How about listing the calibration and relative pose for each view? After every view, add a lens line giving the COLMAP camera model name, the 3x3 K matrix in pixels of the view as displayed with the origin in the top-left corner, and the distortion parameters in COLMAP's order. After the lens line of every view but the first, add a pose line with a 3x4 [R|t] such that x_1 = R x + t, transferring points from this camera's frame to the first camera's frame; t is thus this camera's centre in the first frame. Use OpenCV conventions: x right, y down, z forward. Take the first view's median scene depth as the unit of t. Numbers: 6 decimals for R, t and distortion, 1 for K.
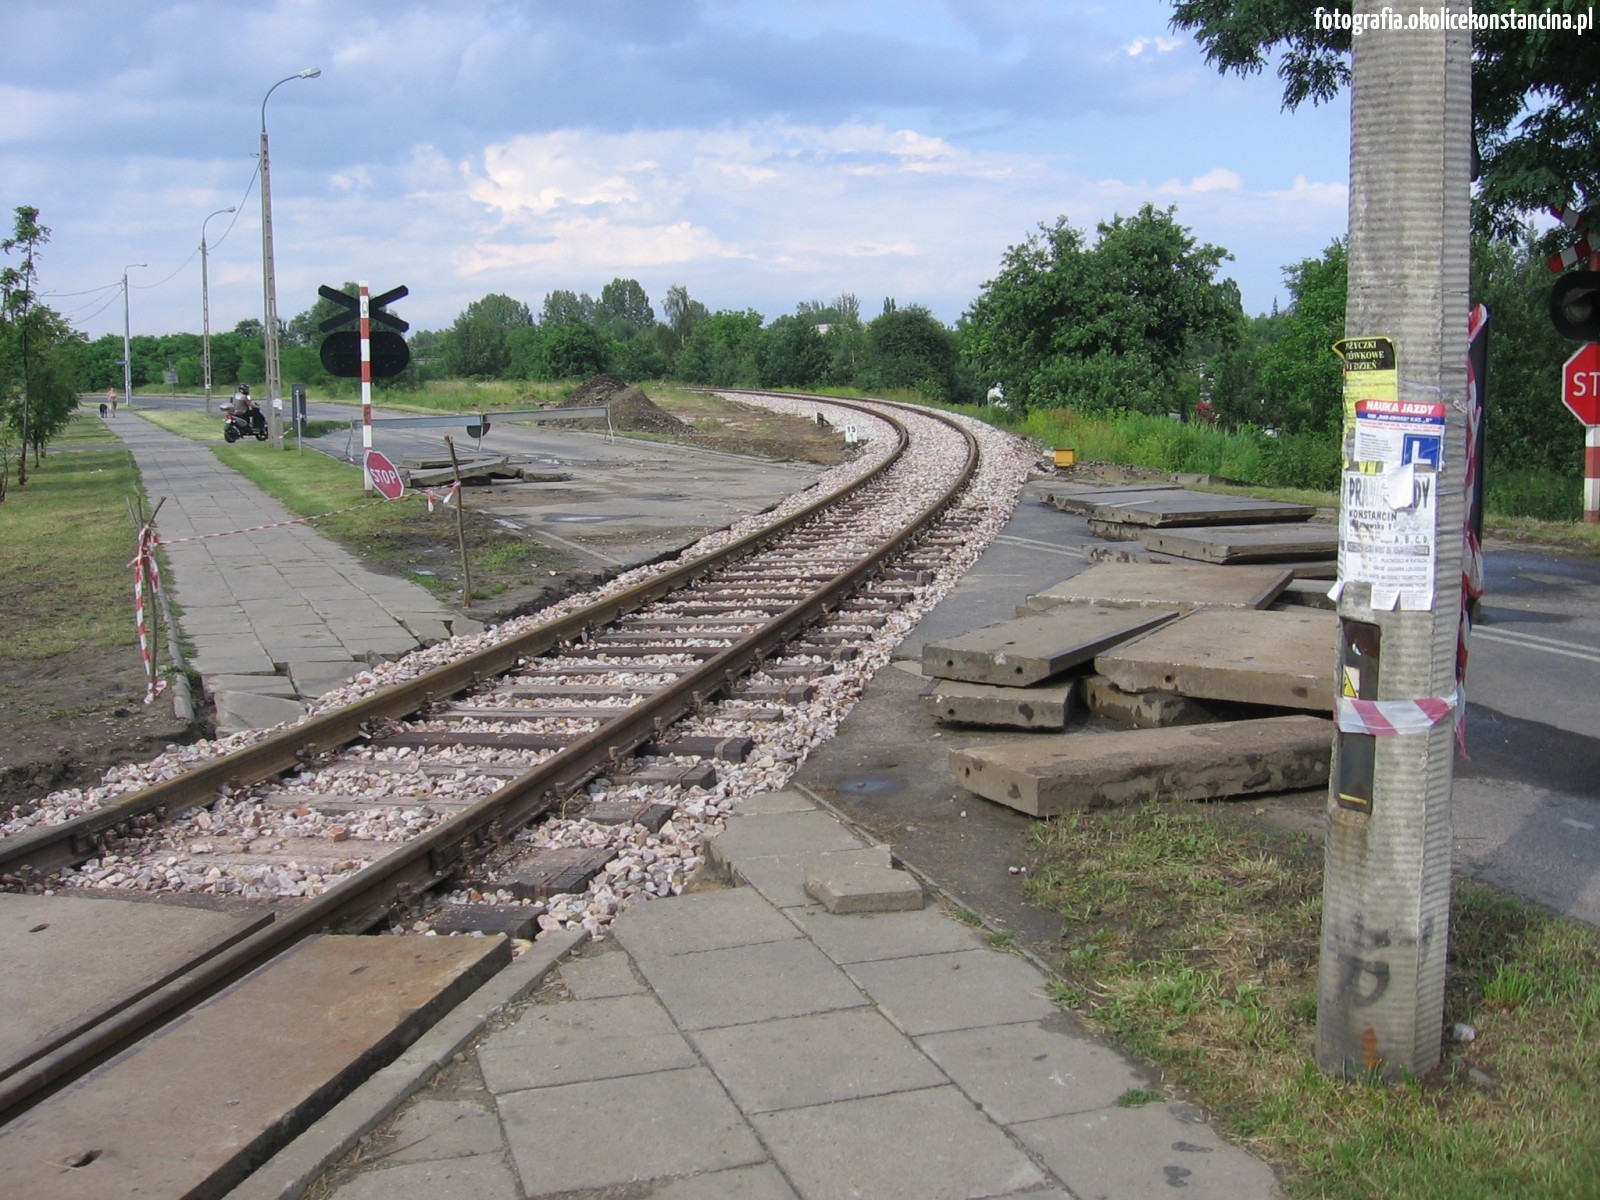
lens RADIAL K [[1755.3, 0, 800.0], [0, 1755.3, 600.0], [0, 0, 1]] dist [-0.023571, -0.024109]
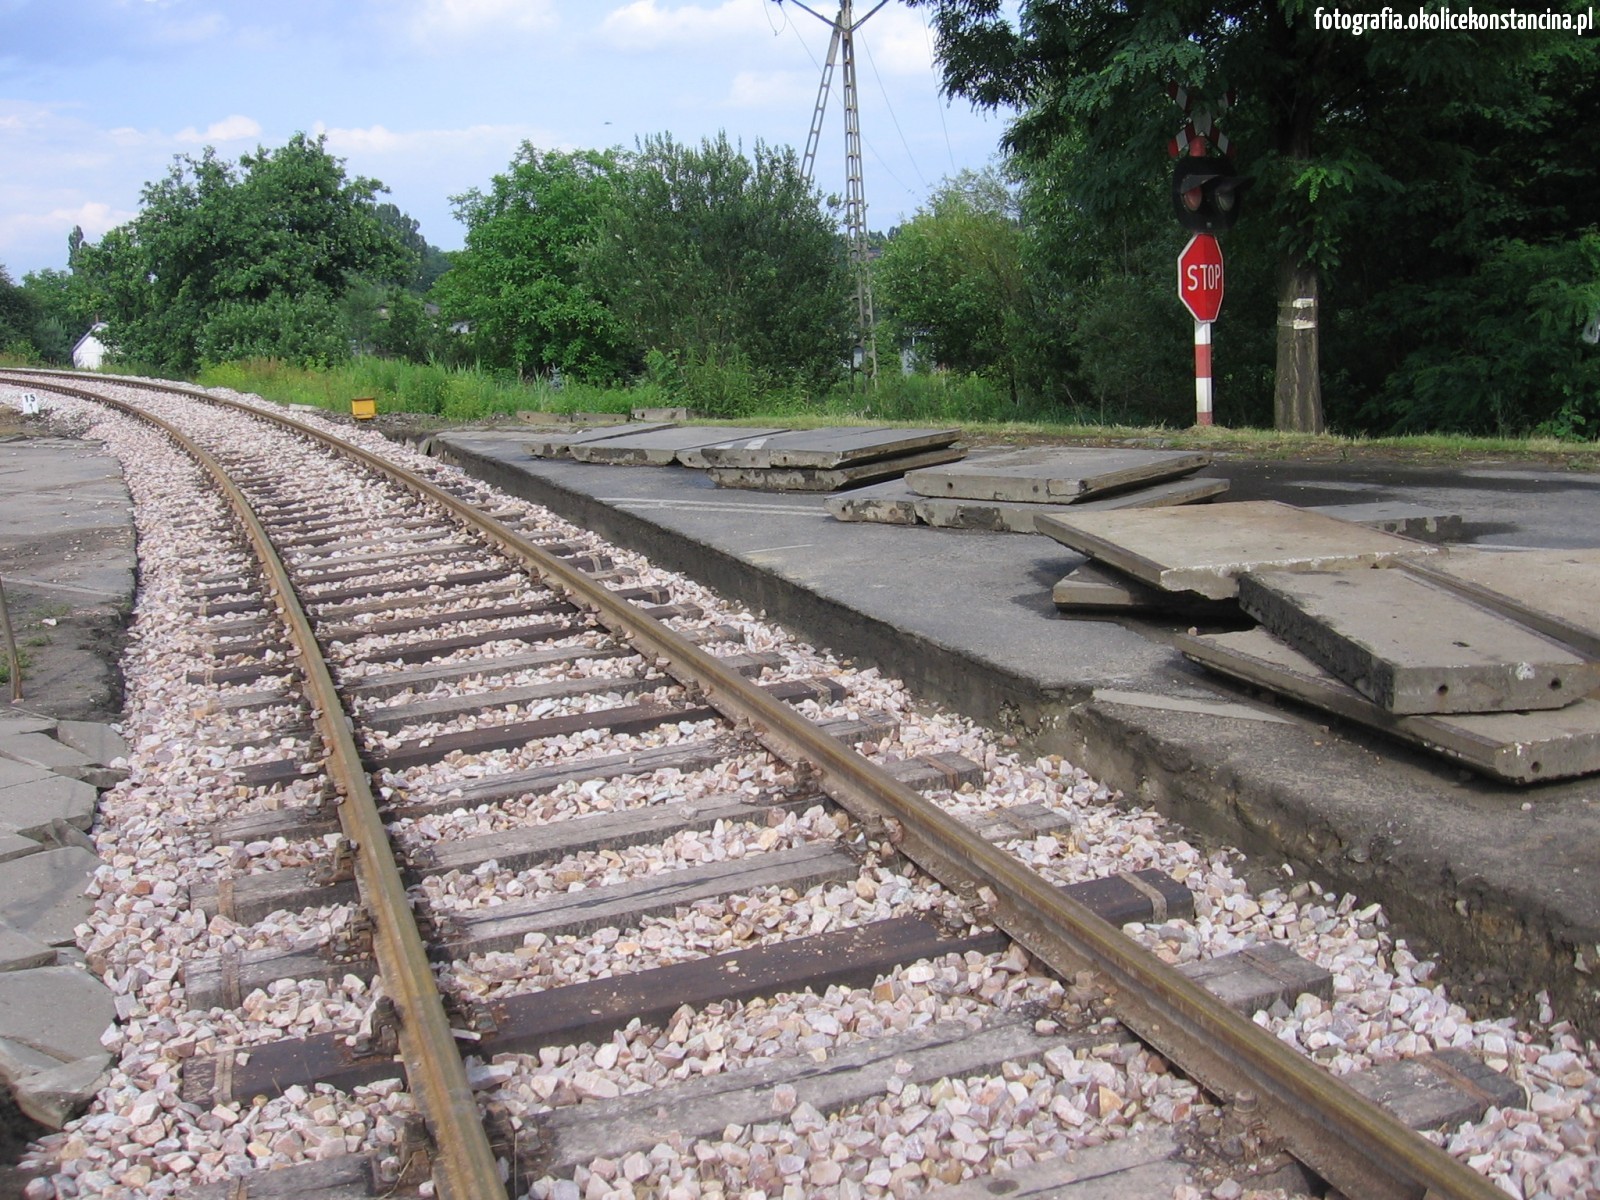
lens RADIAL K [[1757.3, 0, 800.0], [0, 1757.3, 600.0], [0, 0, 1]] dist [-0.115662, 0.004445]
pose [[0.852146, -0.124633, 0.508246, -0.293926], [0.109274, 0.992193, 0.060094, -0.040668], [-0.511768, 0.004329, 0.859113, 0.396766]]
